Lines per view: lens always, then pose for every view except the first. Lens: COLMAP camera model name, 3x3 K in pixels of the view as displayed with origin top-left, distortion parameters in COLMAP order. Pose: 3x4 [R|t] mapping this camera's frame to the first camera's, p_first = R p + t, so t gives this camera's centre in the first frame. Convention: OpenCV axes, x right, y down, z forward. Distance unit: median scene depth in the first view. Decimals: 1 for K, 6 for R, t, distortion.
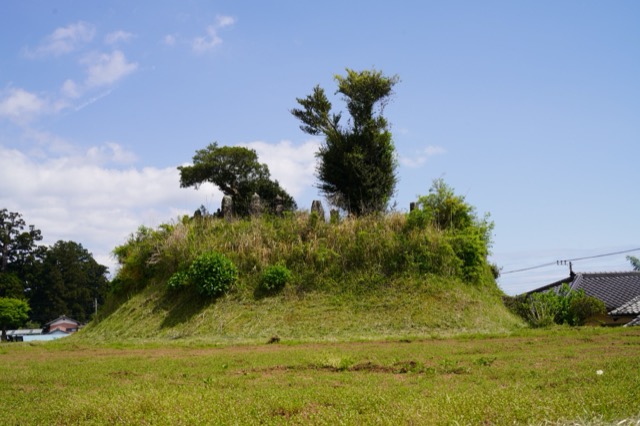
lens RADIAL K [[765.1, 0, 320.0], [0, 765.1, 213.1], [0, 0, 1]] dist [-0.001113, 0.000000]
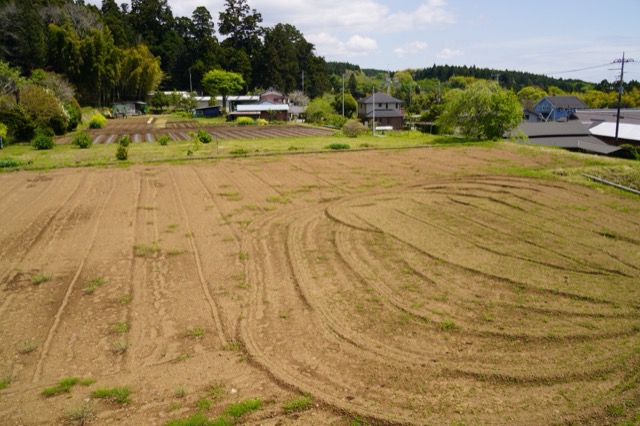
lens RADIAL K [[510.0, 0, 319.2], [0, 510.0, 209.6], [0, 0, 1]] dist [-0.007235, 0.012263]
pose [[0.962437, 0.098108, -0.253159, -0.028963], [0.003428, 0.927965, 0.372651, 0.009541], [0.271483, -0.359521, 0.892772, 0.161517]]
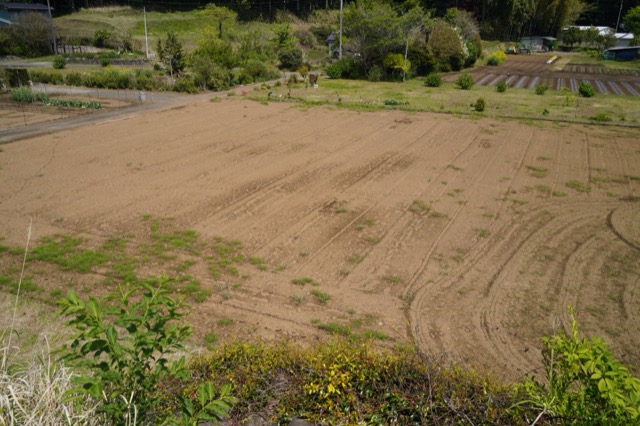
lens RADIAL K [[510.0, 0, 321.0], [0, 510.0, 212.3], [0, 0, 1]] dist [-0.007235, 0.012263]
pose [[0.507276, 0.362868, -0.781663, -0.004265], [0.089354, 0.879994, 0.466504, -0.003557], [0.857139, -0.306491, 0.413976, 0.163064]]
